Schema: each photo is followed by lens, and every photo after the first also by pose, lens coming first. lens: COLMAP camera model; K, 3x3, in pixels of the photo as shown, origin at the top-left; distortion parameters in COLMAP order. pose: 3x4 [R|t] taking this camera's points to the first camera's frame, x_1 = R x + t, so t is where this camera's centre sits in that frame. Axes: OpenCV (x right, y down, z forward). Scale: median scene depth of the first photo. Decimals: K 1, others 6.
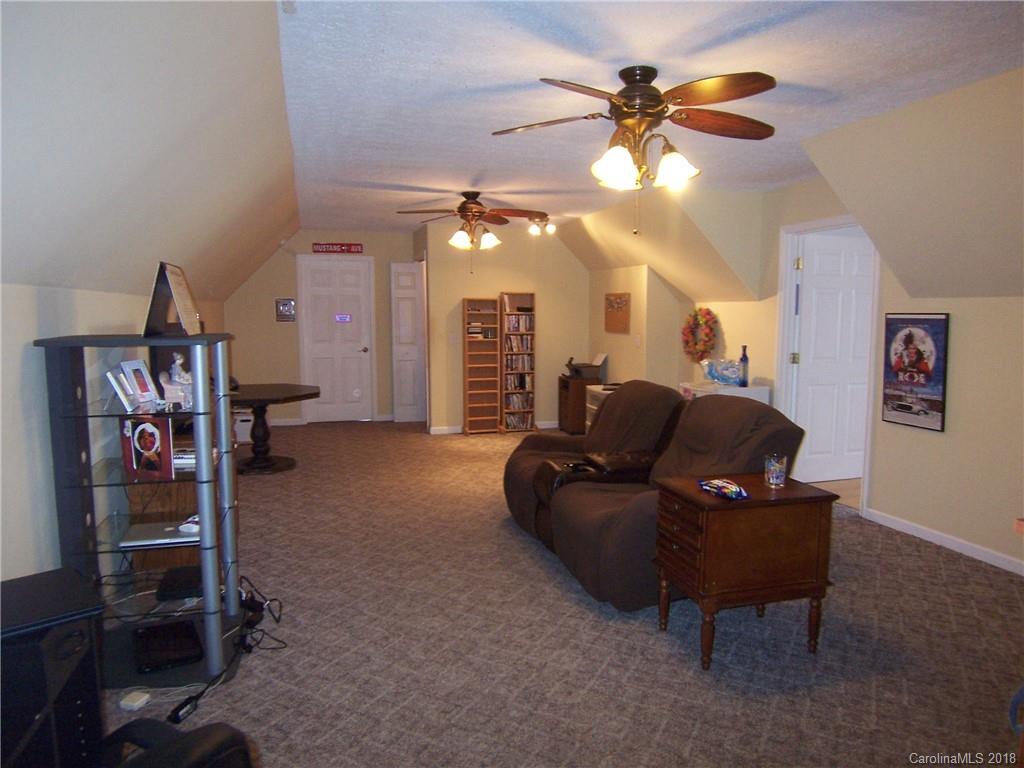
lens RADIAL K [[687.0, 0, 512.3], [0, 687.0, 382.8], [0, 0, 1]] dist [-0.048811, -0.010135]
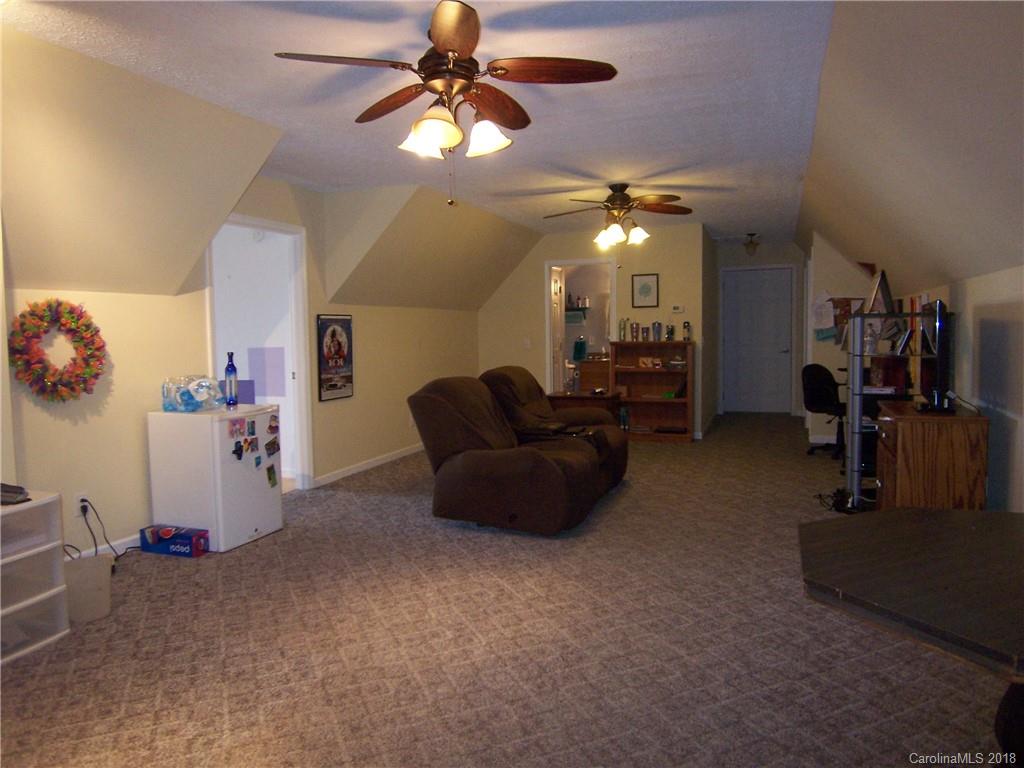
lens RADIAL K [[687.0, 0, 512.3], [0, 687.0, 383.3], [0, 0, 1]] dist [-0.048811, -0.010135]
pose [[-0.789147, -0.040107, 0.612893, -0.518940], [0.072200, 0.984890, 0.157412, -0.155462], [-0.609946, 0.168472, -0.774327, 1.838944]]
